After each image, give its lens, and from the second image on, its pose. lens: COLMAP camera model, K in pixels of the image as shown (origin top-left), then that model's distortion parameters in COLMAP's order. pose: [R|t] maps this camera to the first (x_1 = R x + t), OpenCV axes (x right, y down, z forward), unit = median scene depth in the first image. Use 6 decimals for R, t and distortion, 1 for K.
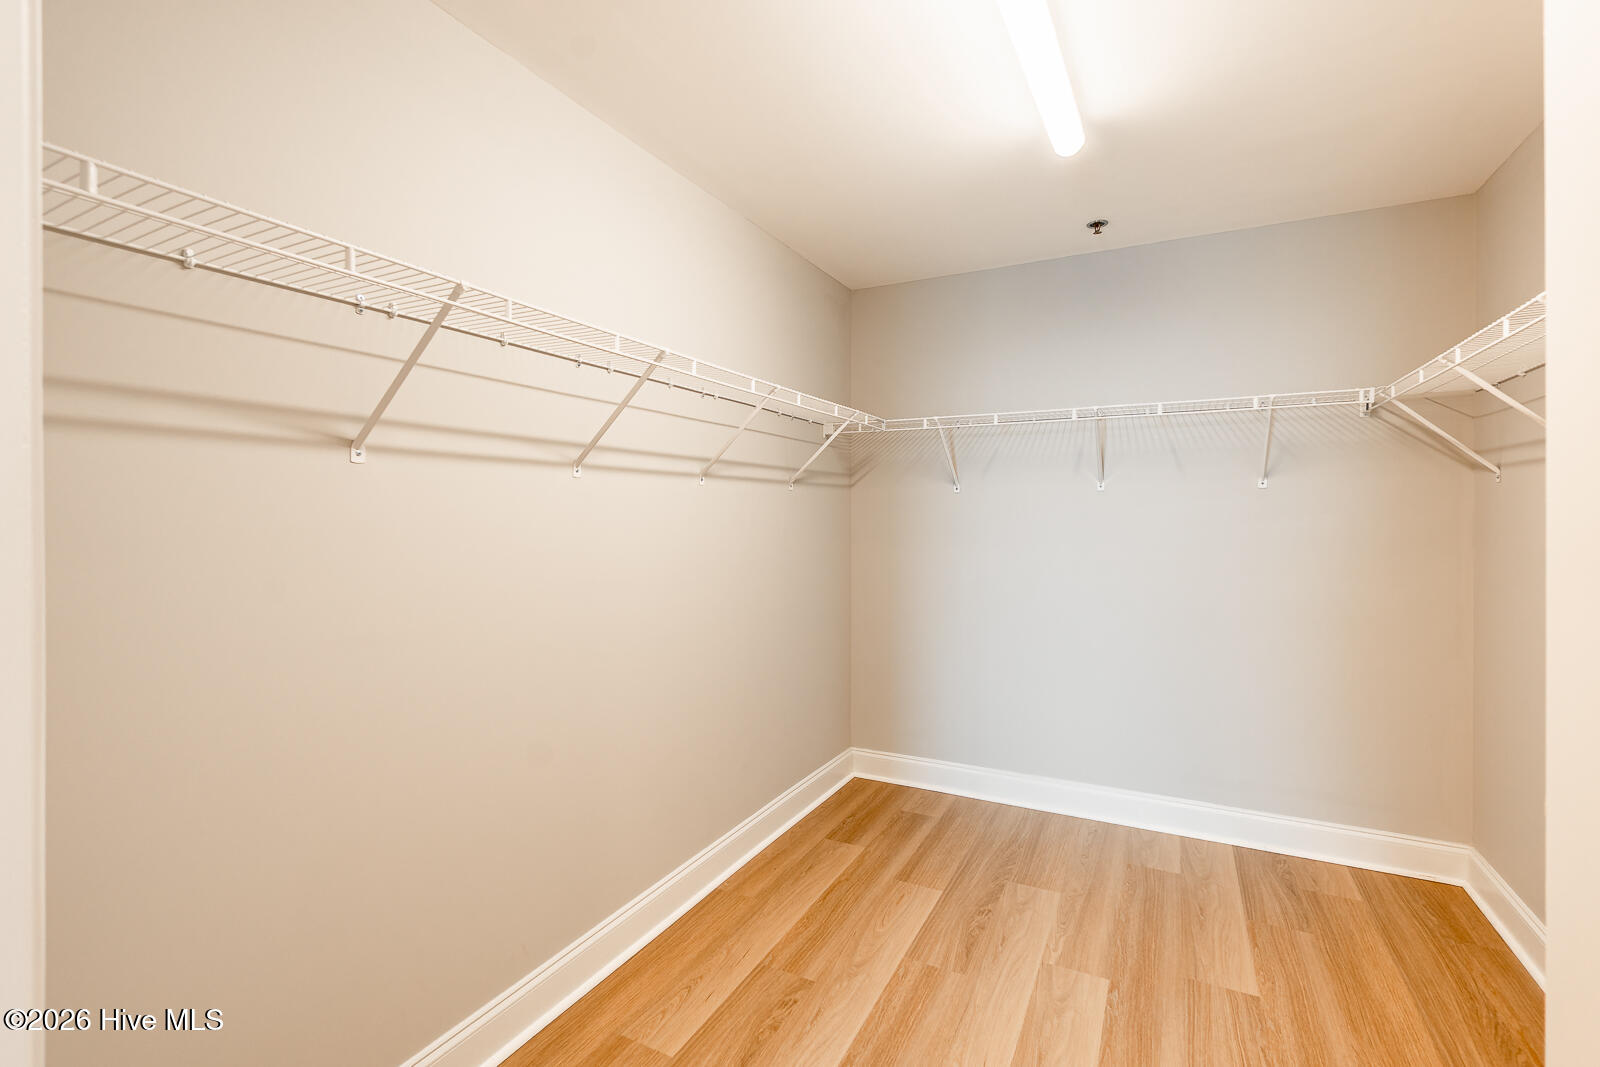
lens RADIAL K [[702.1, 0, 823.1], [0, 702.1, 499.1], [0, 0, 1]] dist [-0.003894, 0.001900]
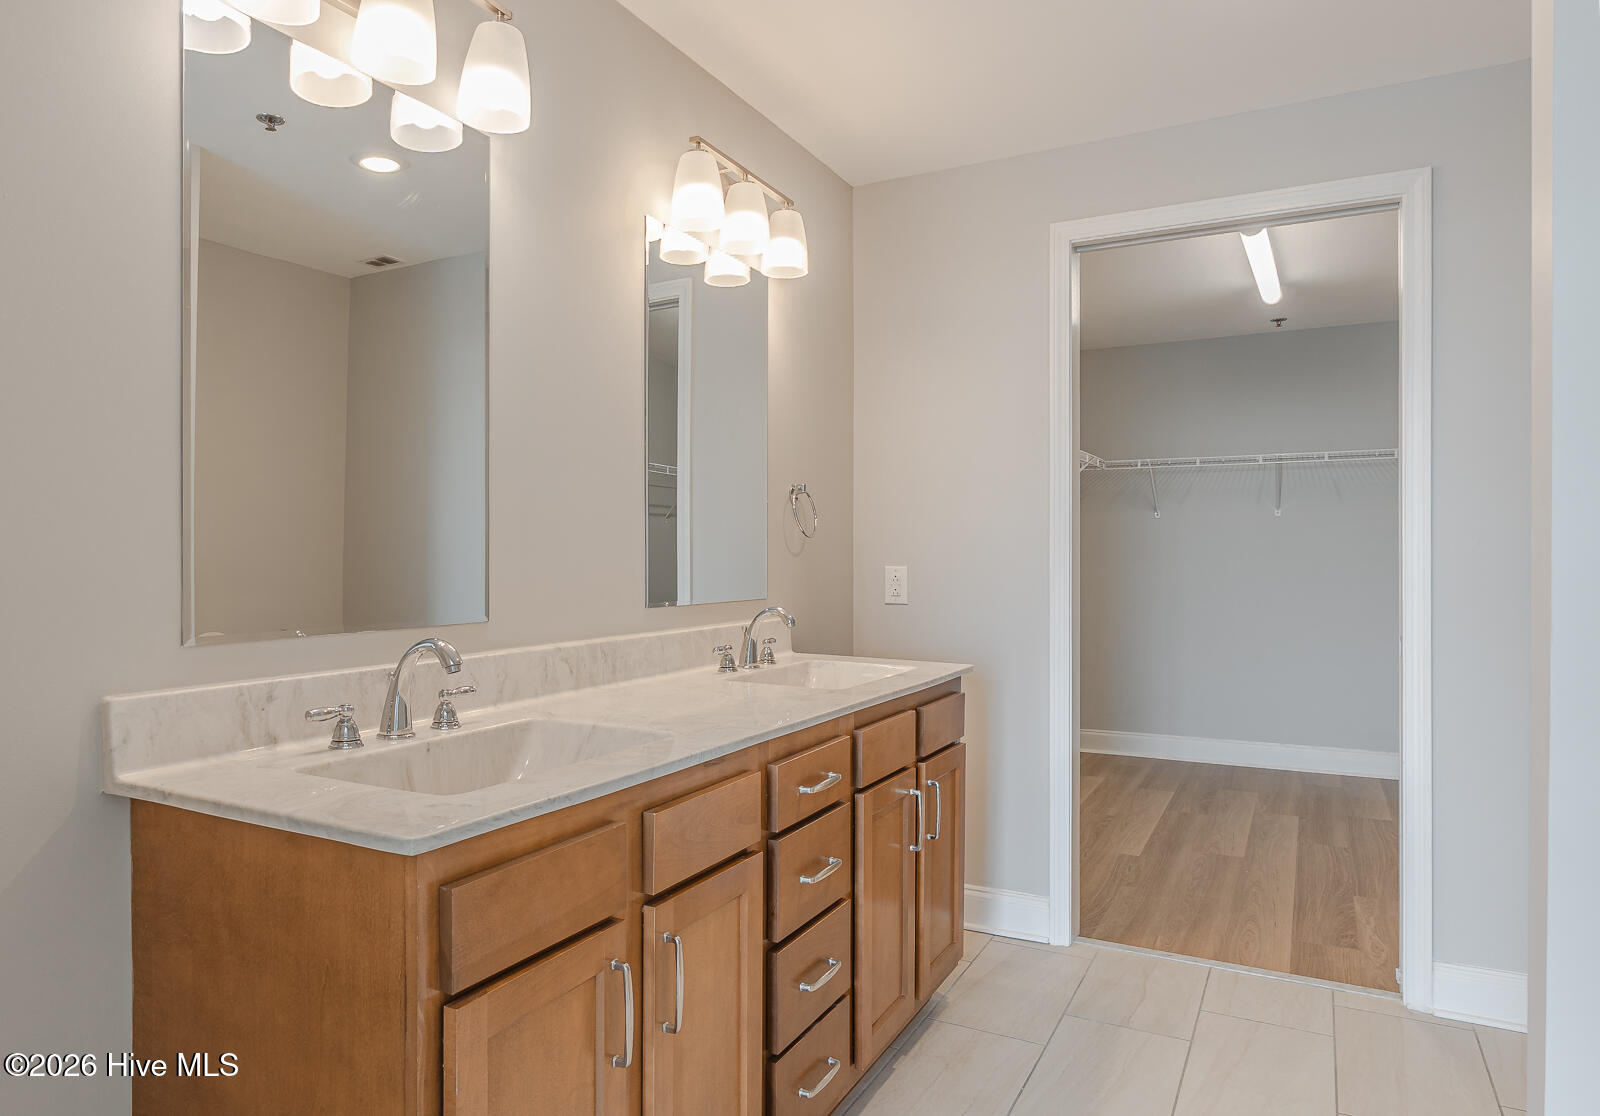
lens RADIAL K [[1110.8, 0, 739.0], [0, 1110.8, 532.1], [0, 0, 1]] dist [0.029351, 0.000537]
pose [[0.999948, 0.002746, -0.009822, -0.633115], [-0.002756, 0.999996, -0.000994, 0.023944], [0.009819, 0.001021, 0.999951, -1.178287]]
